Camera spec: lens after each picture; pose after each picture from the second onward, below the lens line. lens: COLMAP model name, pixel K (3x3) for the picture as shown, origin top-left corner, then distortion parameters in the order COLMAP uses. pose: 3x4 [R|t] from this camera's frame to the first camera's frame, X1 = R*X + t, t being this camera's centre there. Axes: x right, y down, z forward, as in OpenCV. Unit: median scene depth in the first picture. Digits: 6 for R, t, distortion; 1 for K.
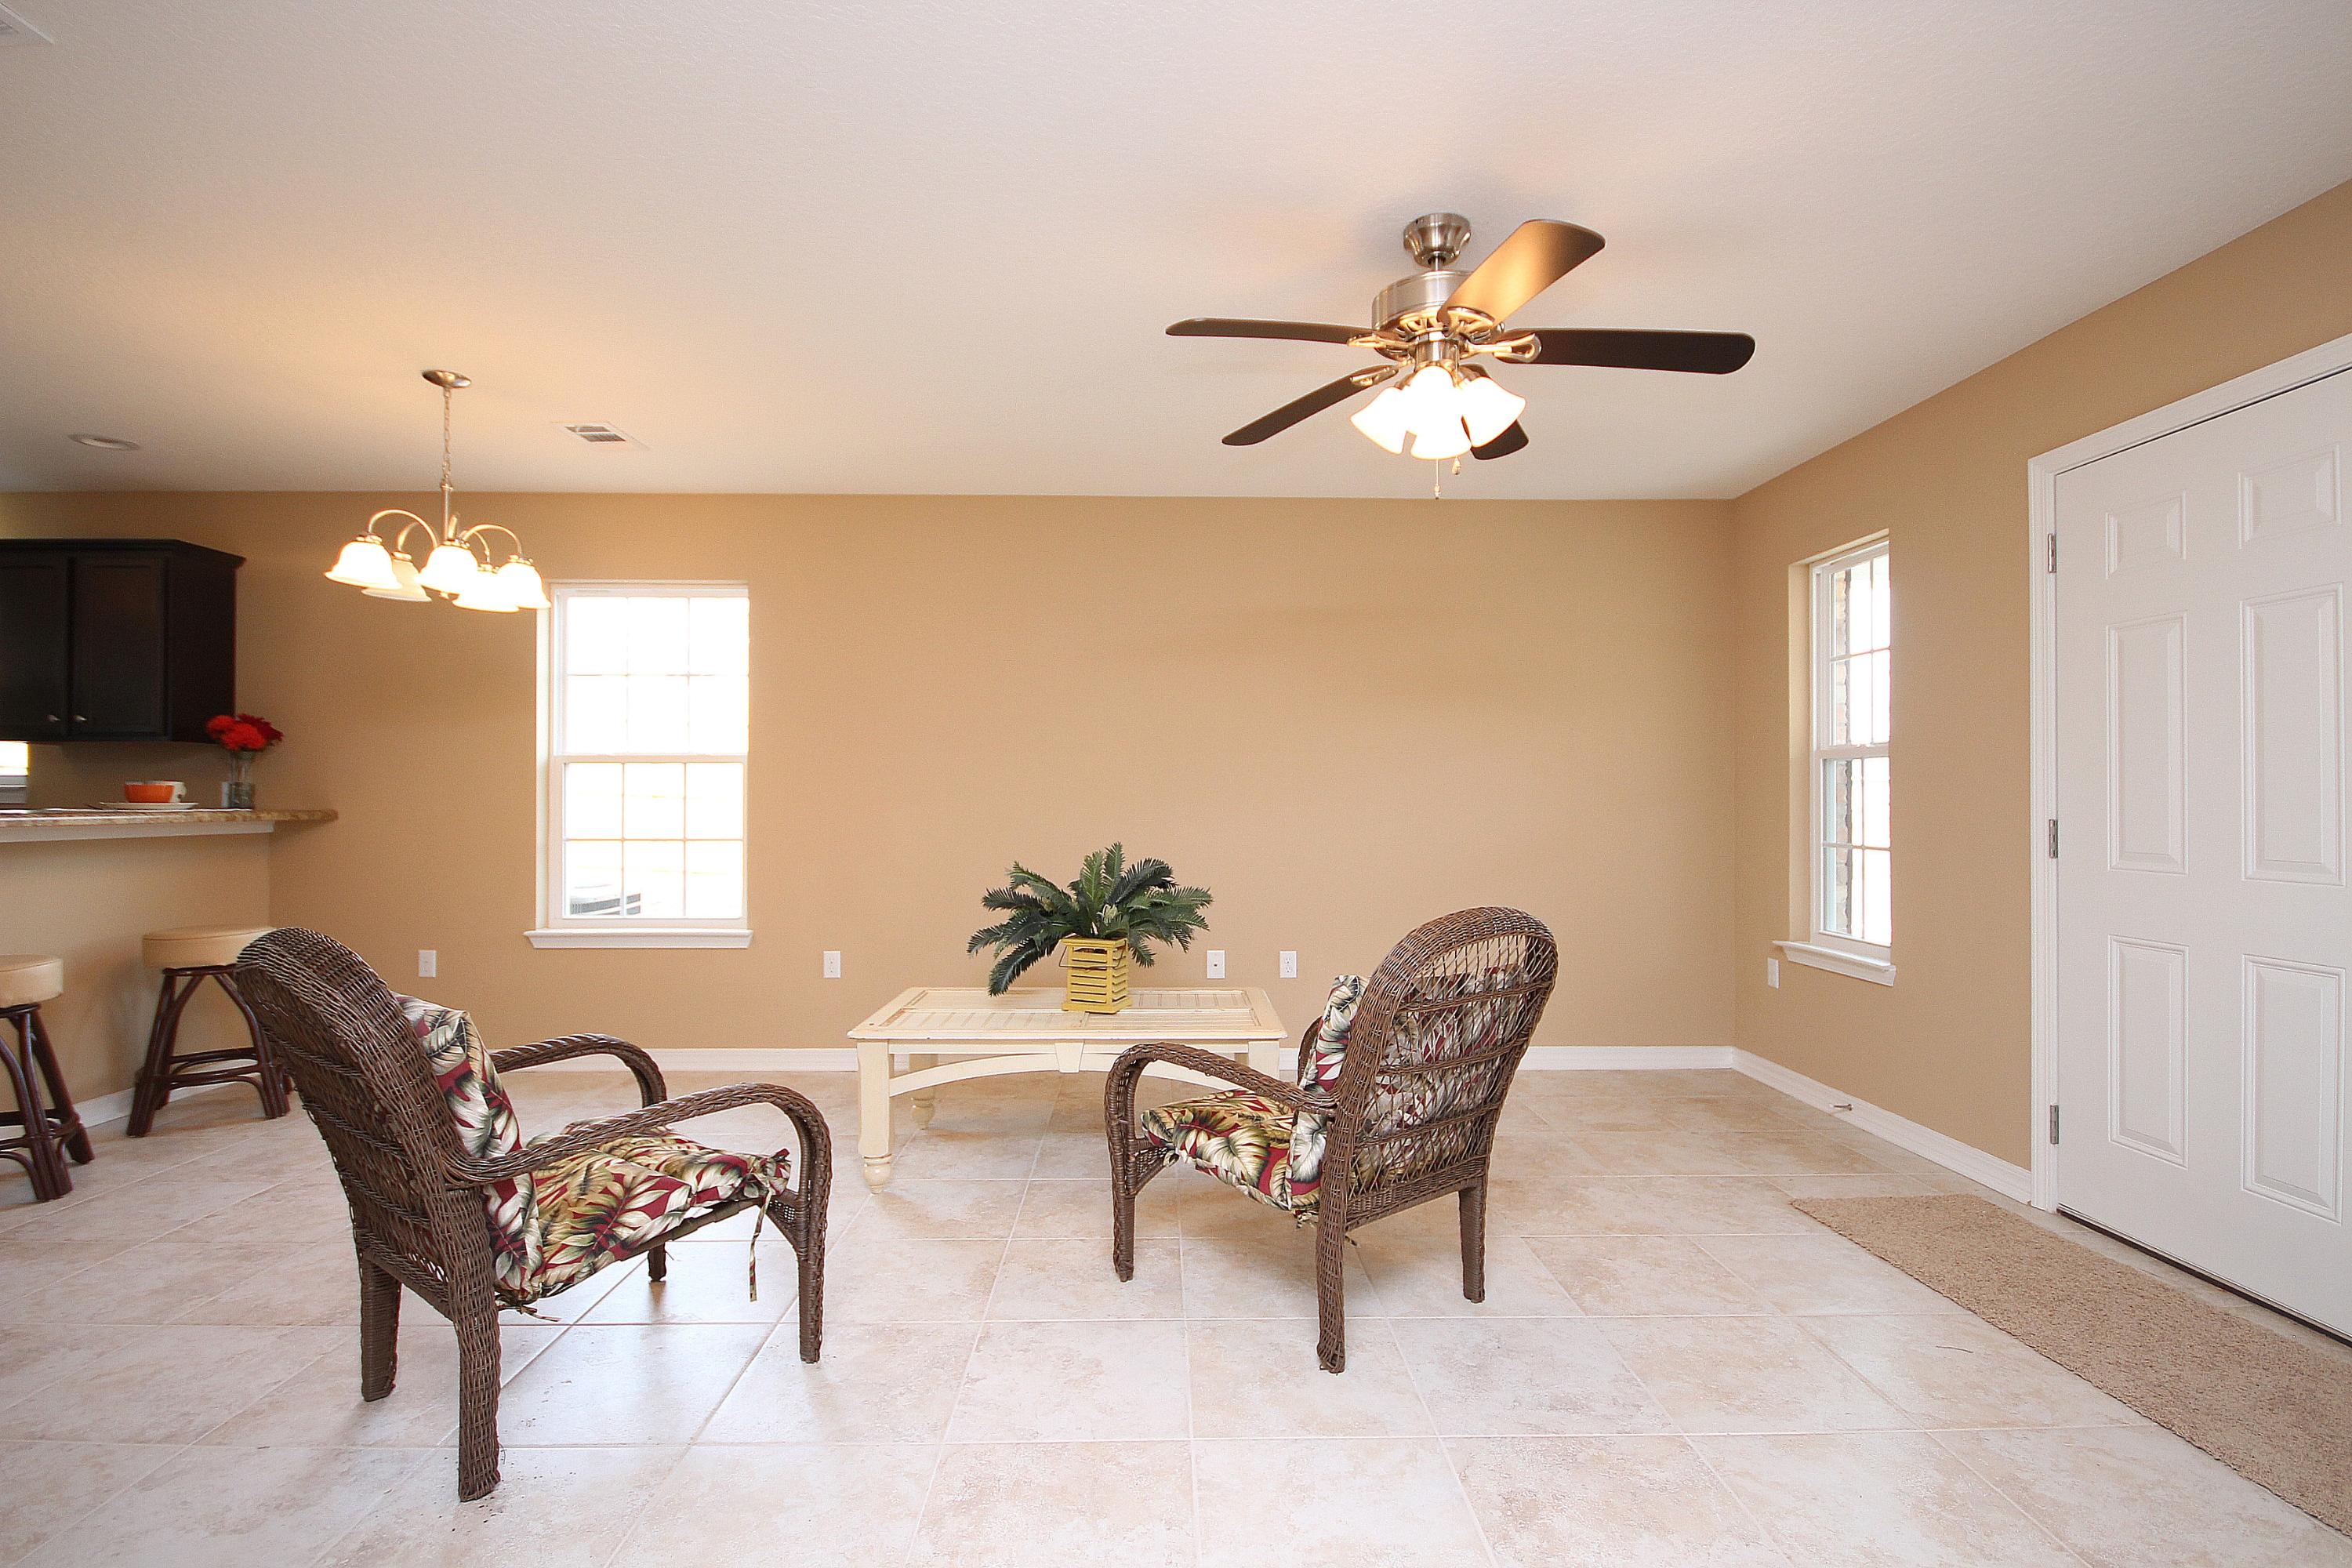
lens RADIAL K [[1085.8, 0, 1171.6], [0, 1085.8, 789.7], [0, 0, 1]] dist [-0.001150, -0.000122]
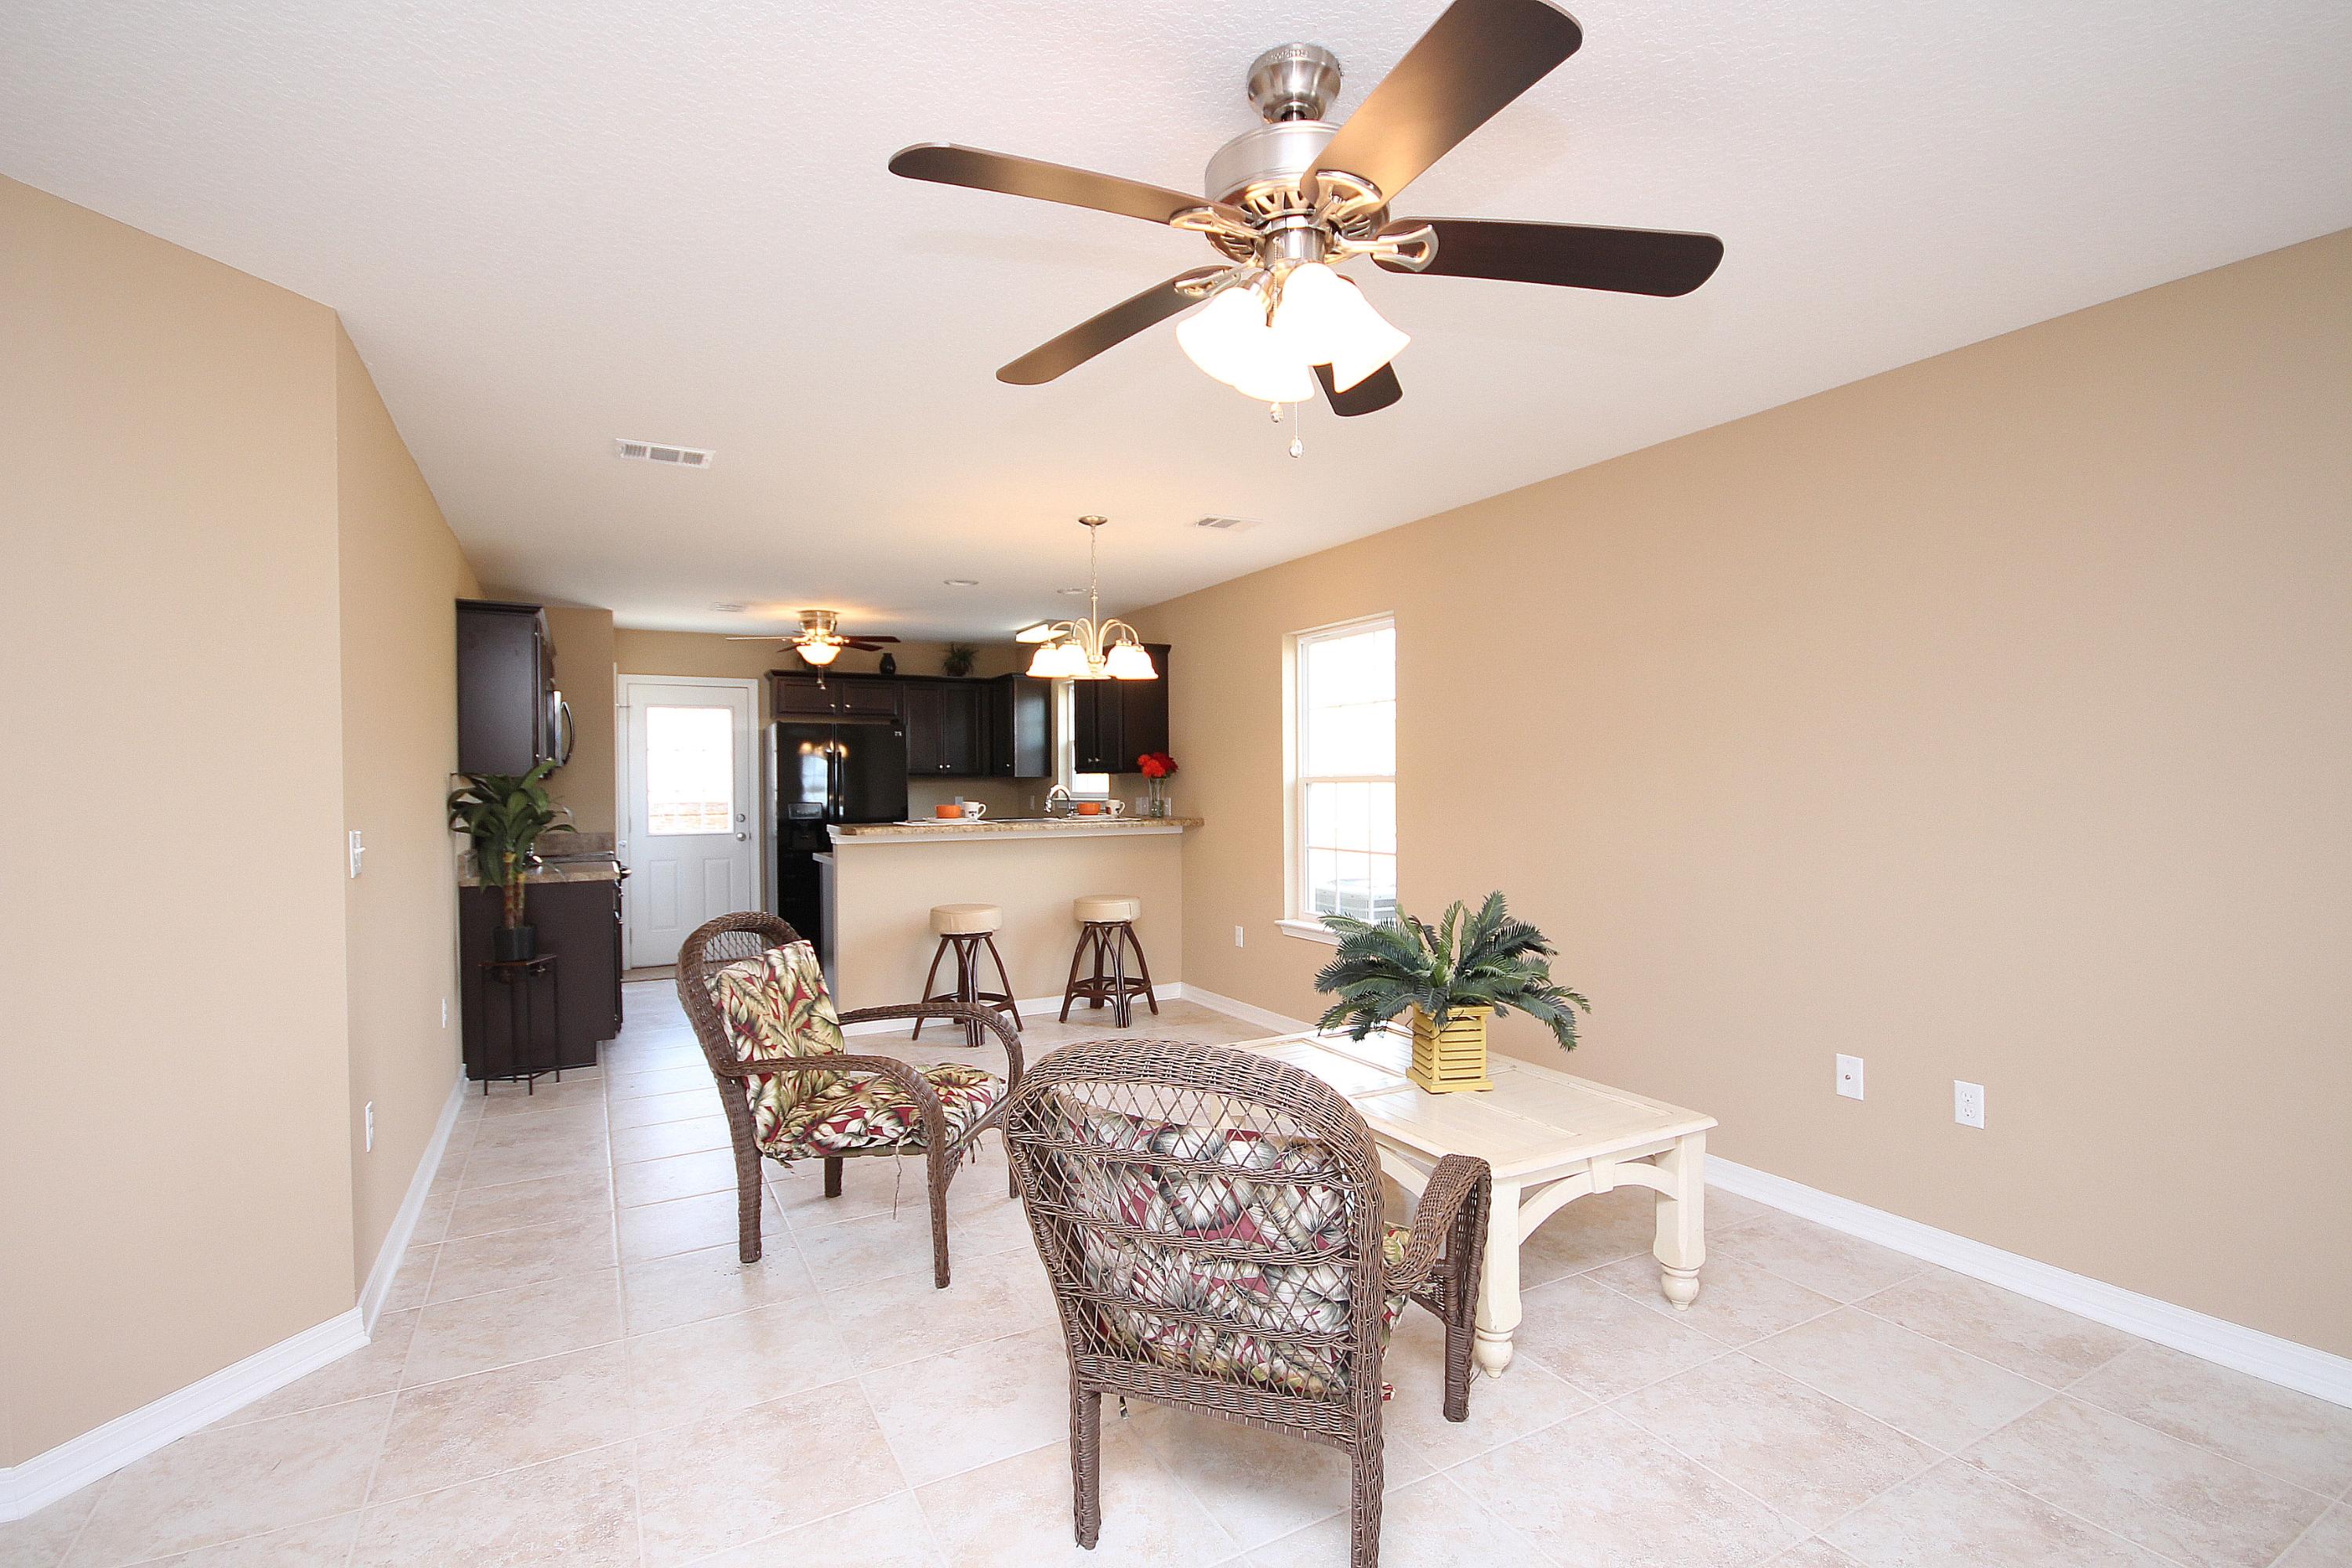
lens RADIAL K [[1085.8, 0, 1171.6], [0, 1085.8, 789.7], [0, 0, 1]] dist [-0.001150, -0.000122]
pose [[0.459493, -0.000262, -0.888181, 0.579870], [0.017866, 0.999800, 0.008948, -0.040965], [0.888002, -0.019979, 0.459406, 0.415731]]
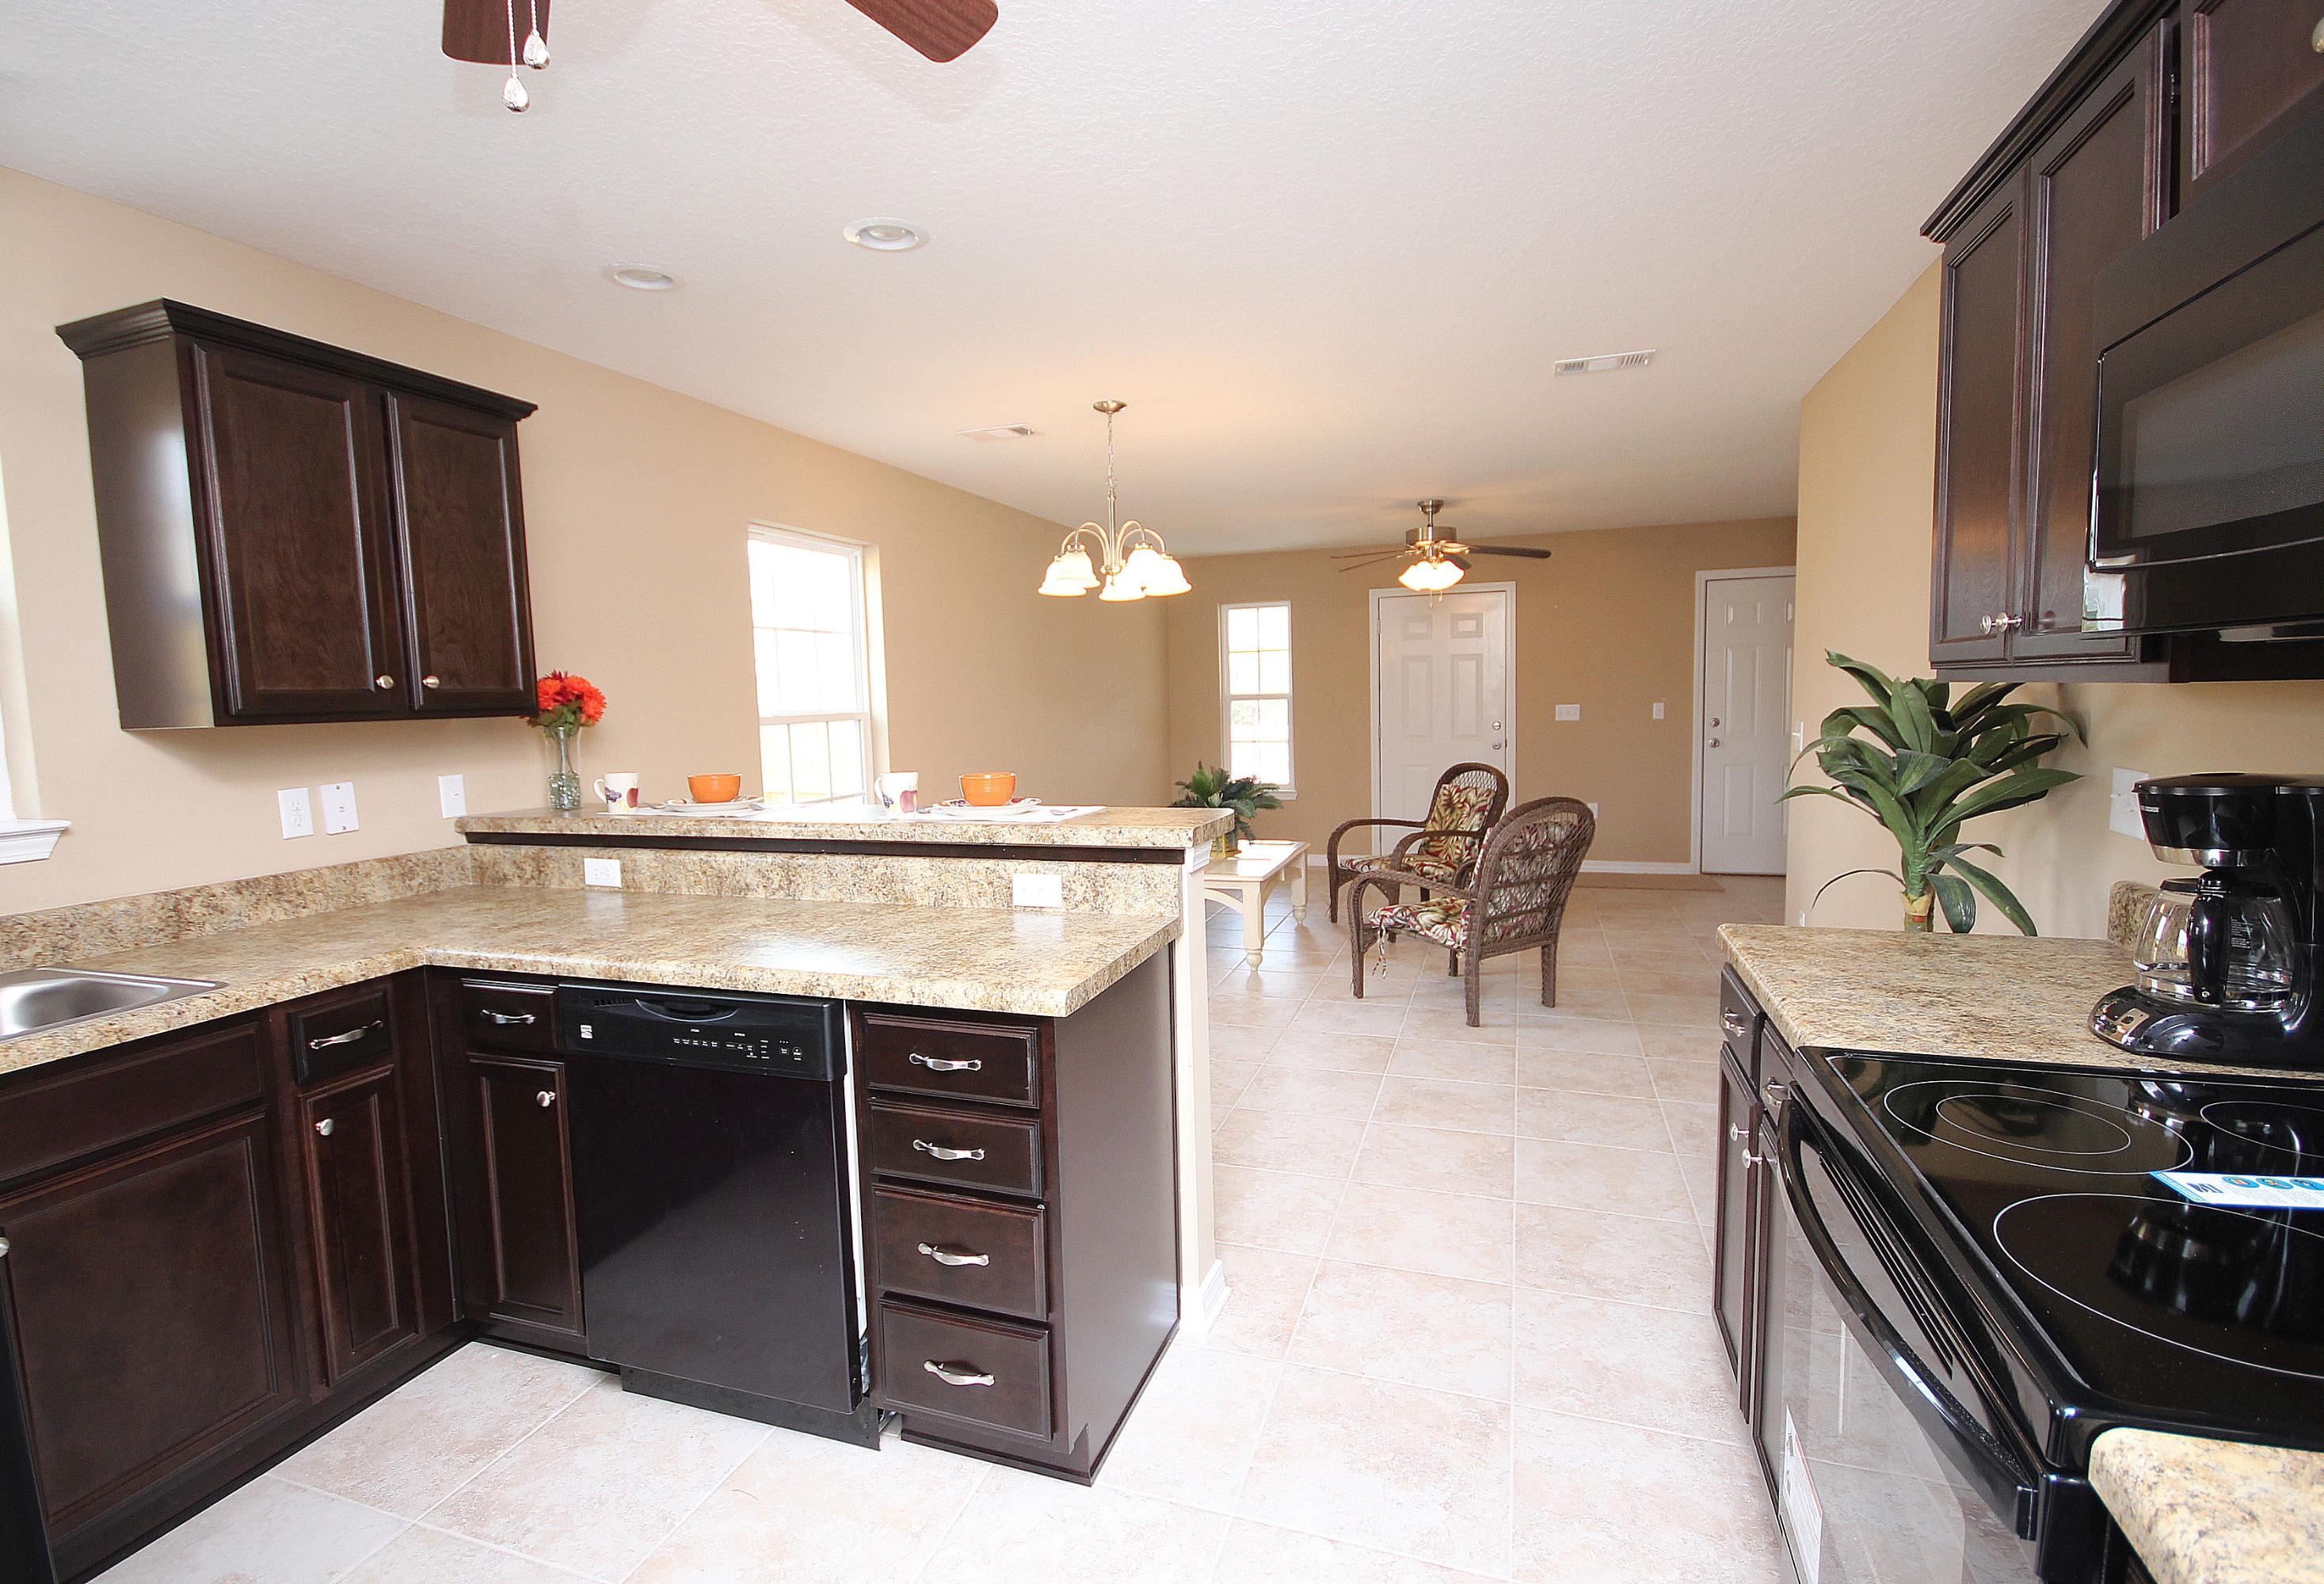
lens RADIAL K [[1104.6, 0, 1124.8], [0, 1104.6, 778.8], [0, 0, 1]] dist [-0.000517, -0.000756]
pose [[0.357461, -0.085567, 0.930000, -1.712898], [0.037278, 0.996308, 0.077339, -0.051046], [-0.933184, 0.007023, 0.359331, 0.516188]]
